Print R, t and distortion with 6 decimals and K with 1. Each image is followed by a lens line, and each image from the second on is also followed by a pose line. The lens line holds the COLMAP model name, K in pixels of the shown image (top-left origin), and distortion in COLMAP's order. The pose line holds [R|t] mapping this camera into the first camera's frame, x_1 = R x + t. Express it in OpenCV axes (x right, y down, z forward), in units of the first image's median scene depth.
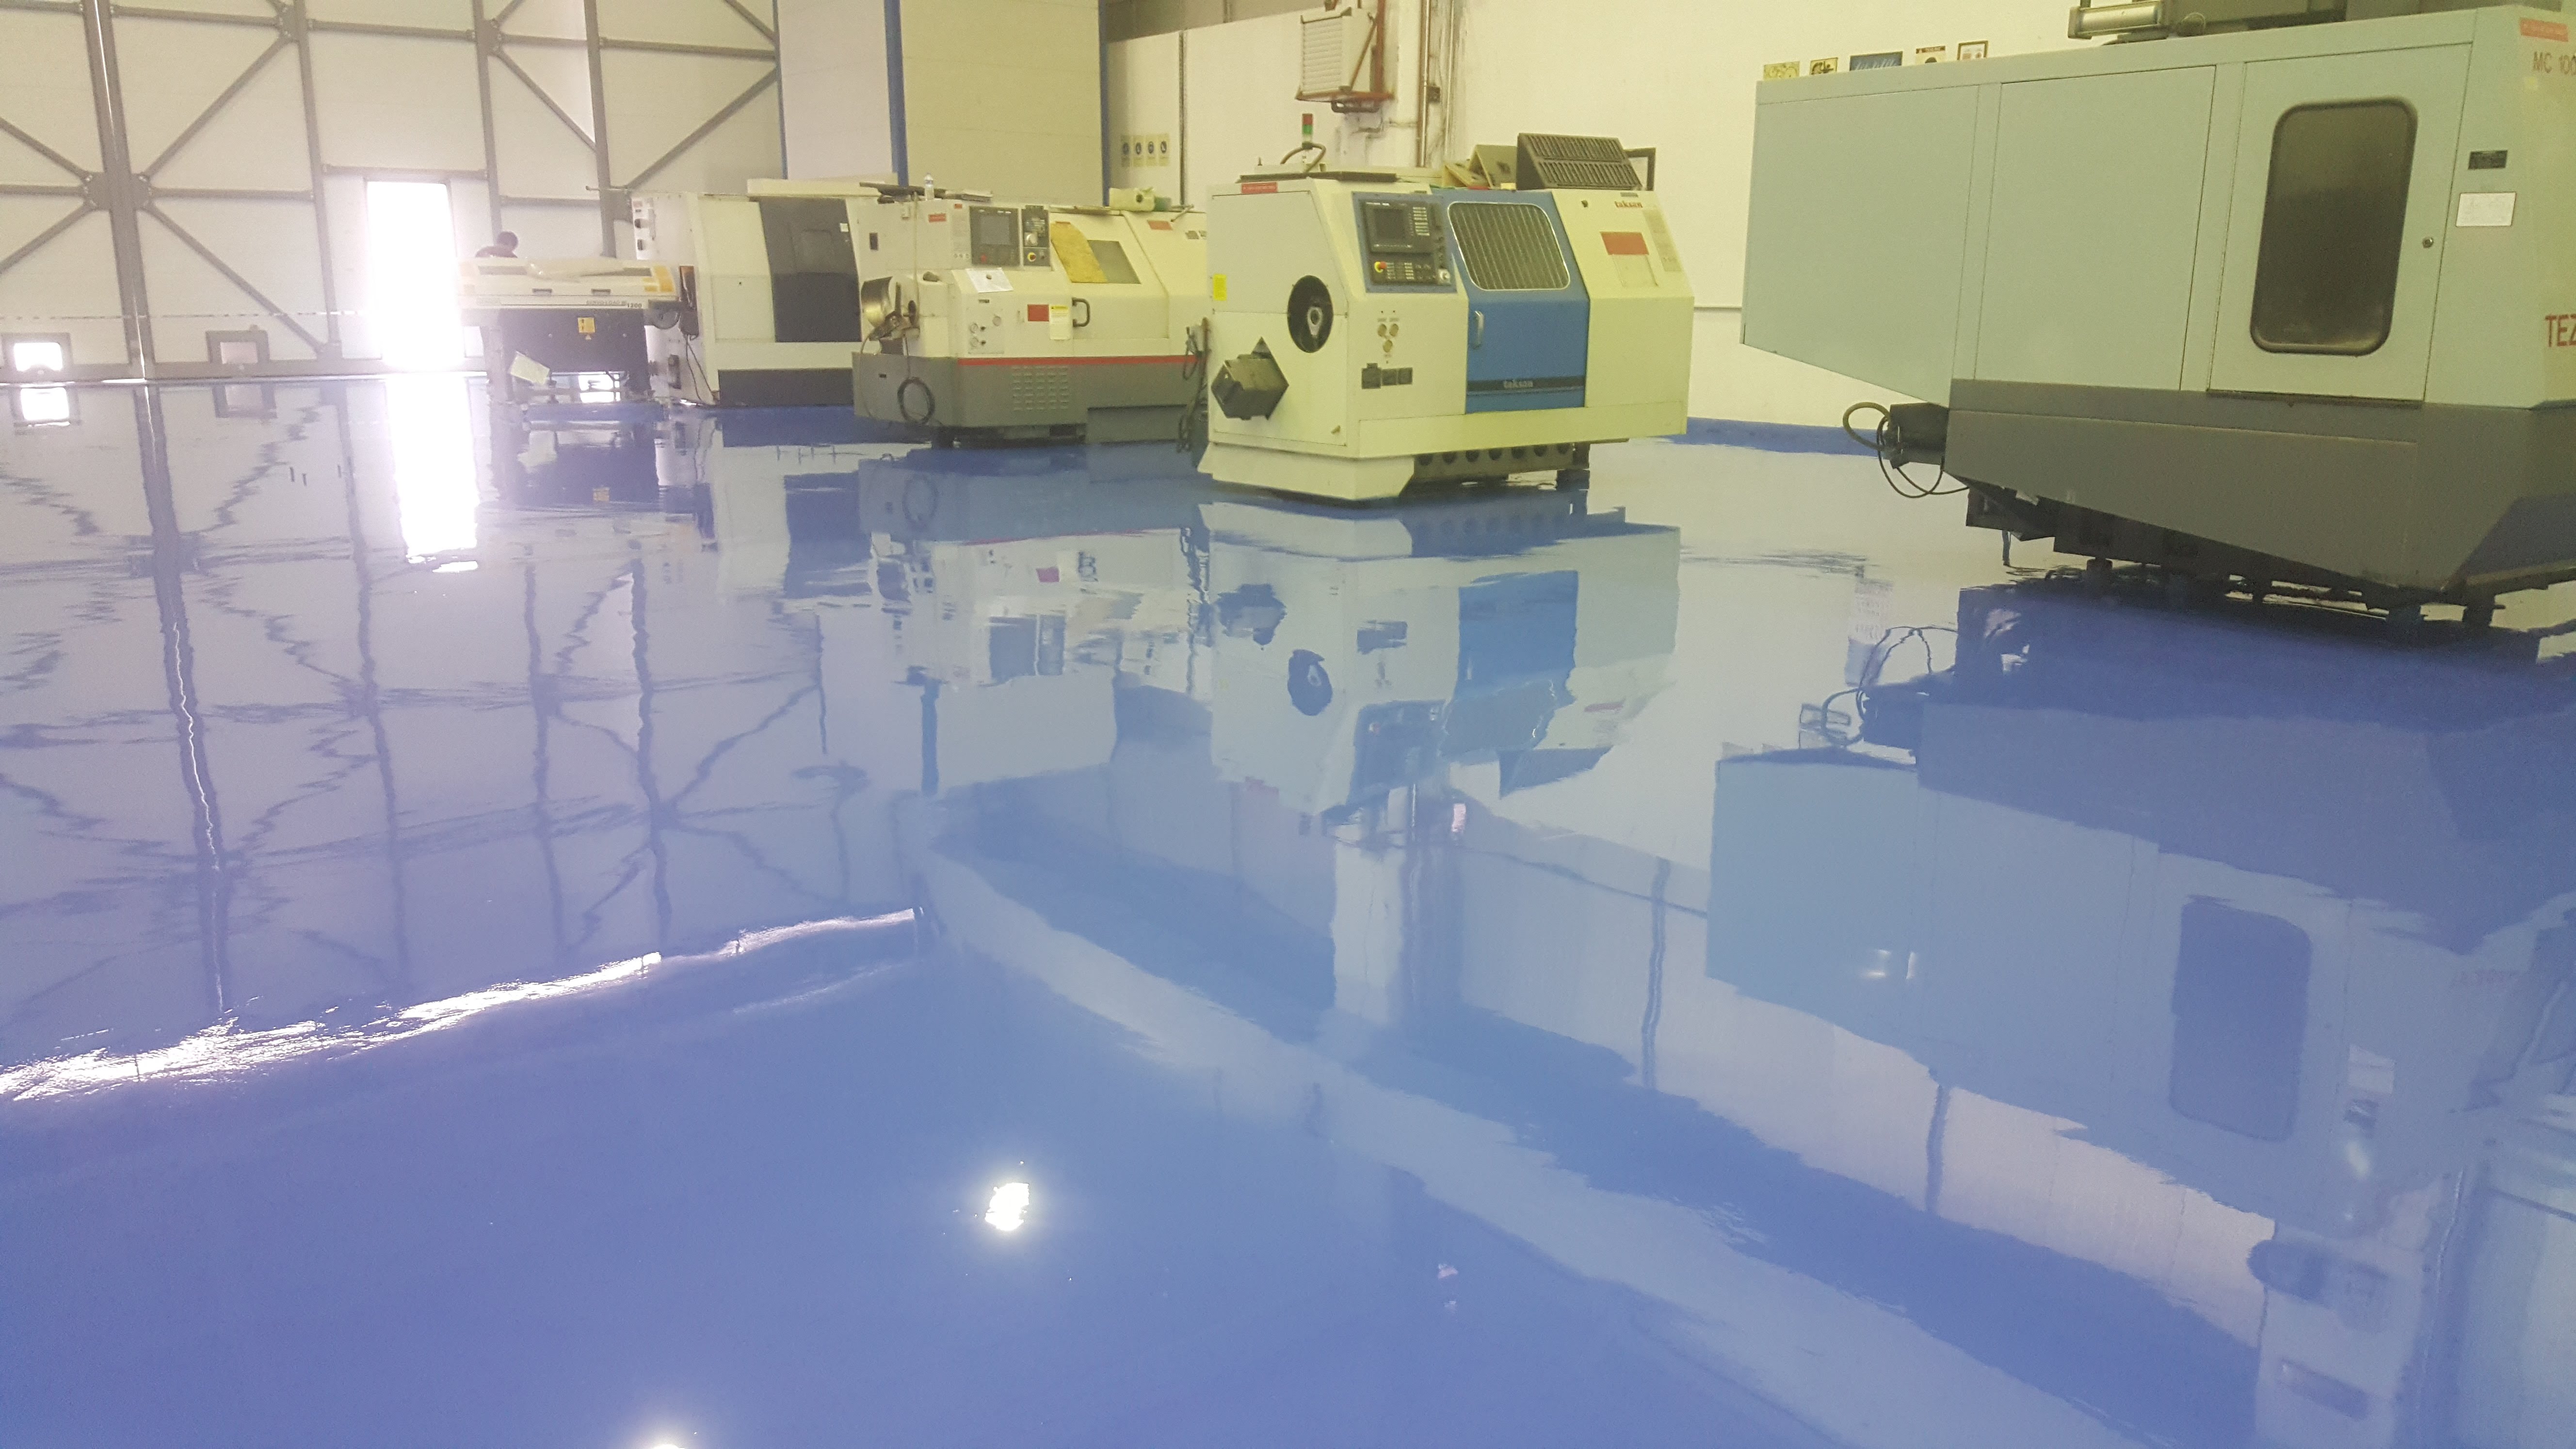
lens RADIAL K [[1864.1, 0, 1303.9], [0, 1864.1, 720.3], [0, 0, 1]] dist [0.077318, -0.110204]
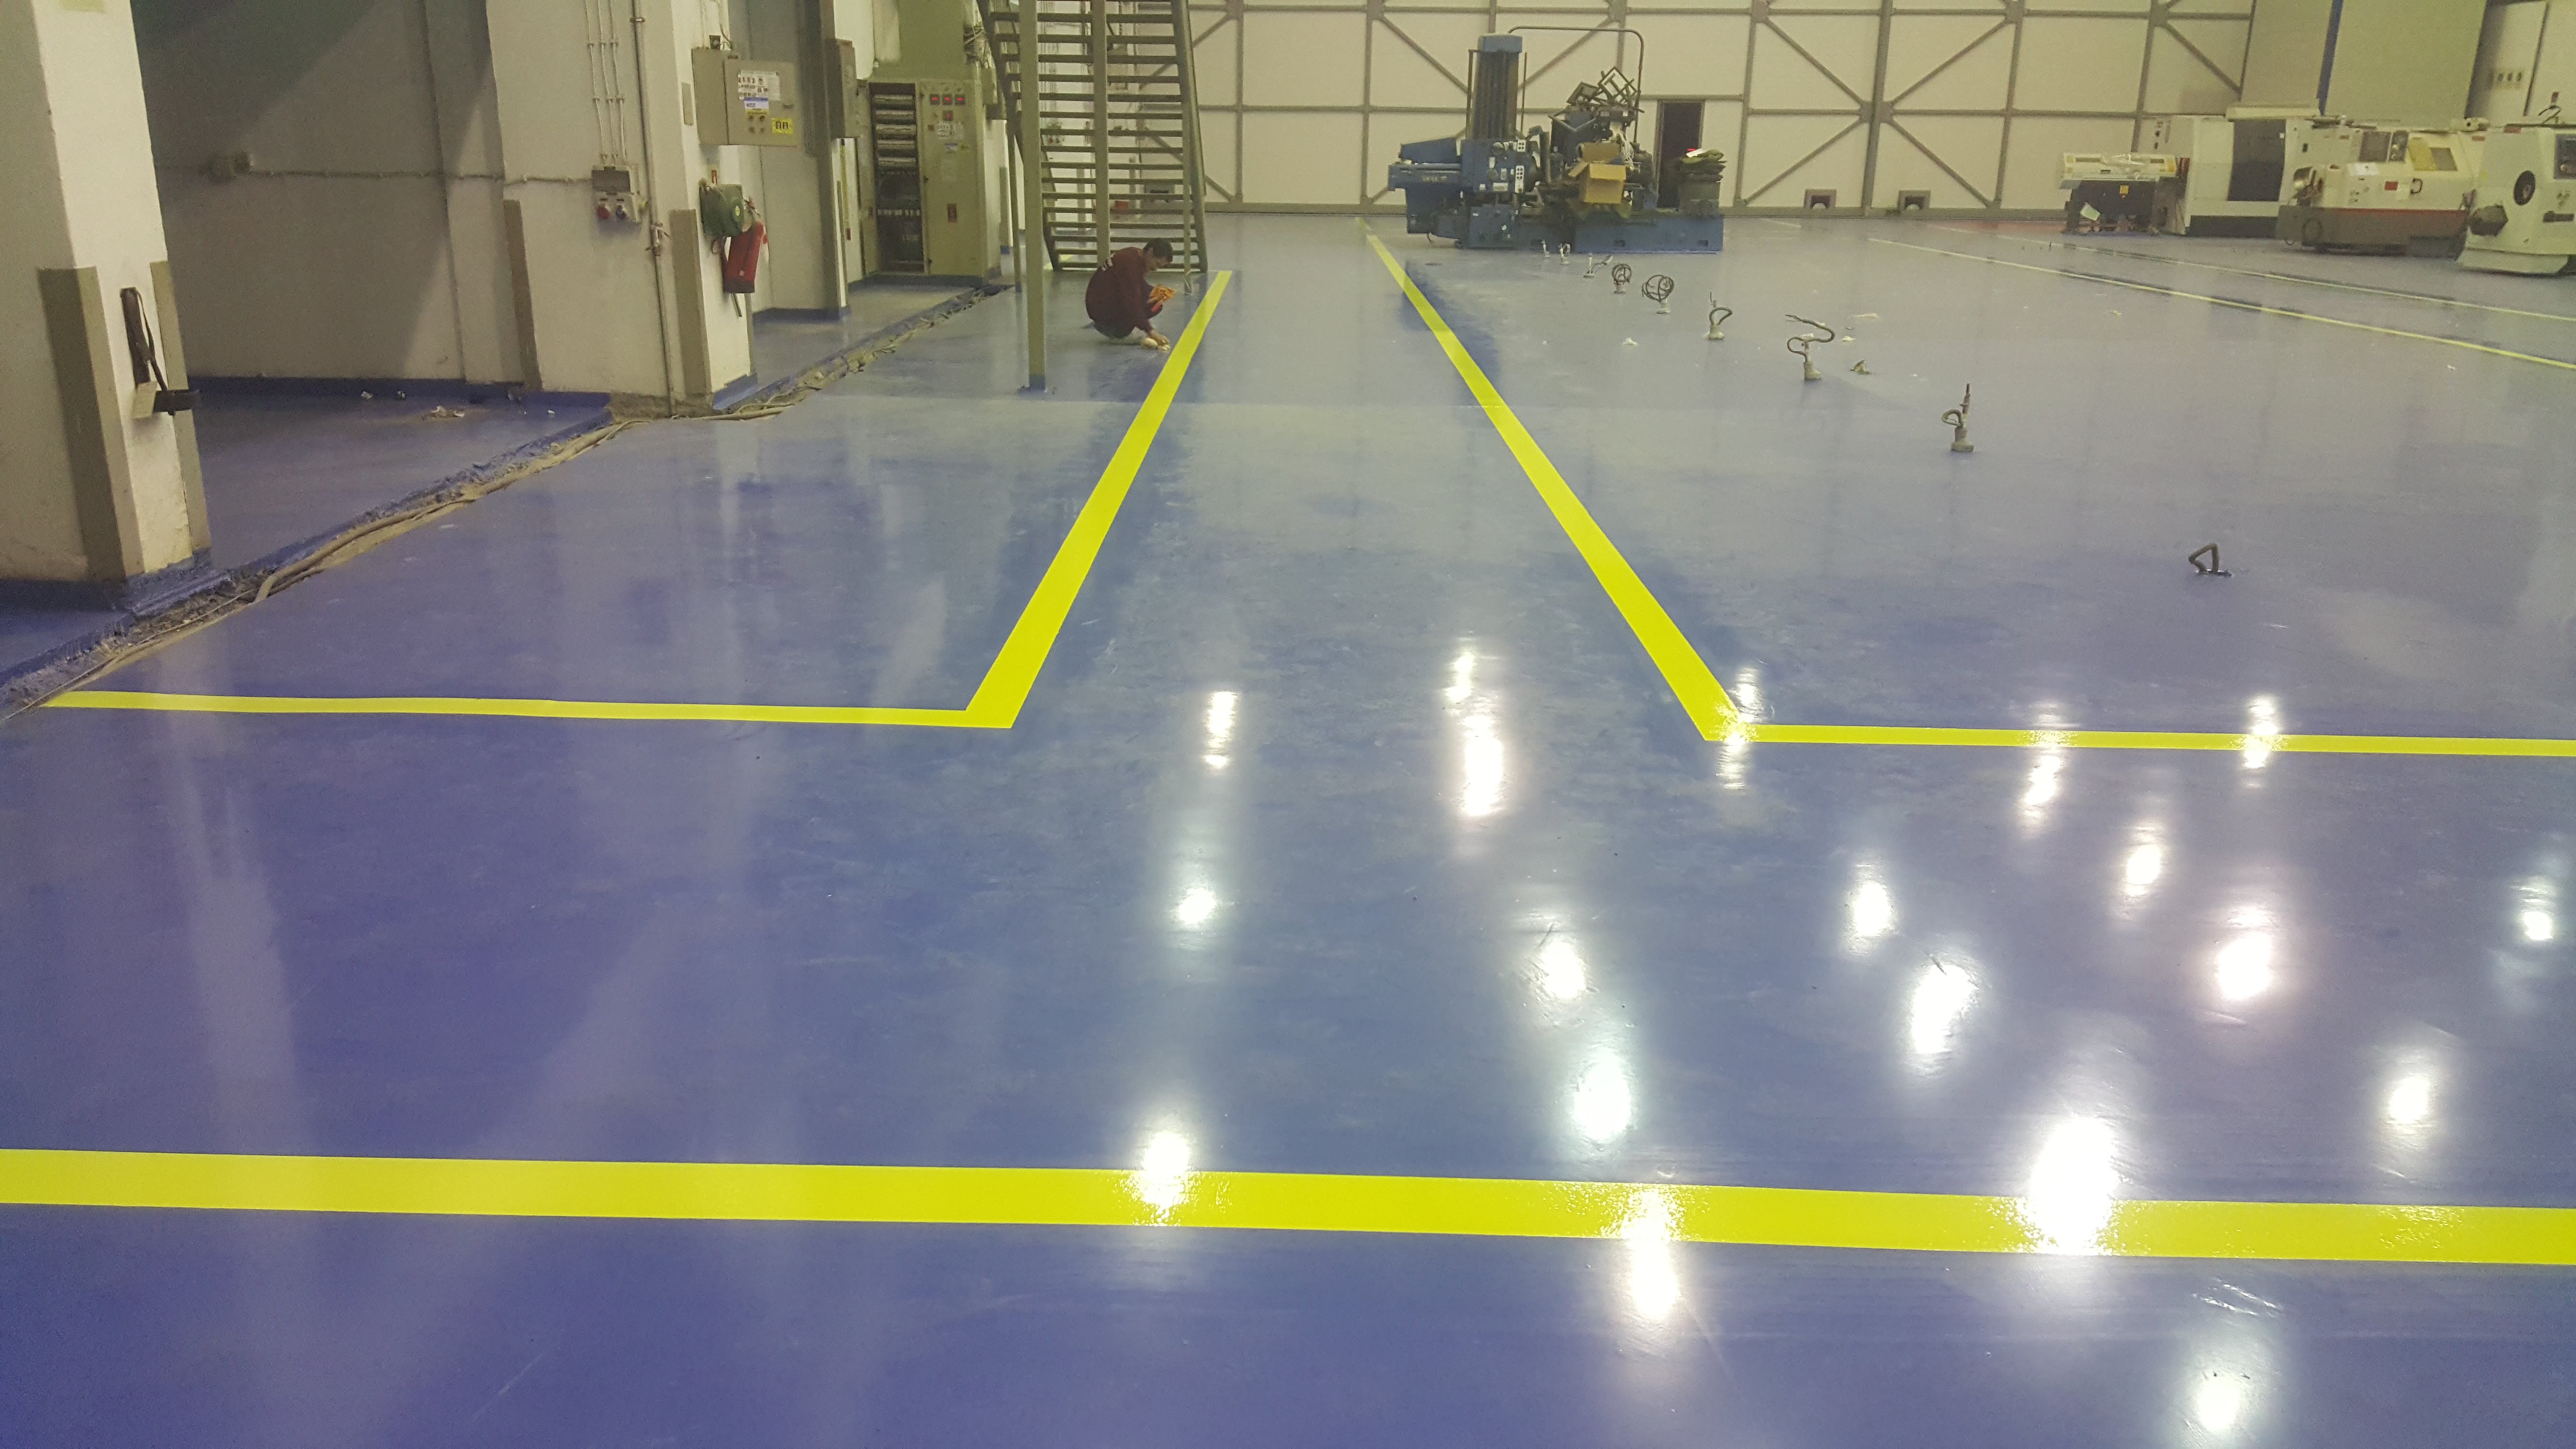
lens RADIAL K [[1864.1, 0, 1271.1], [0, 1864.1, 659.3], [0, 0, 1]] dist [0.077318, -0.110204]
pose [[0.776896, 0.170321, -0.606155, 0.219683], [-0.148791, 0.985113, 0.086100, 0.262930], [0.611796, 0.023300, 0.790673, -1.213020]]
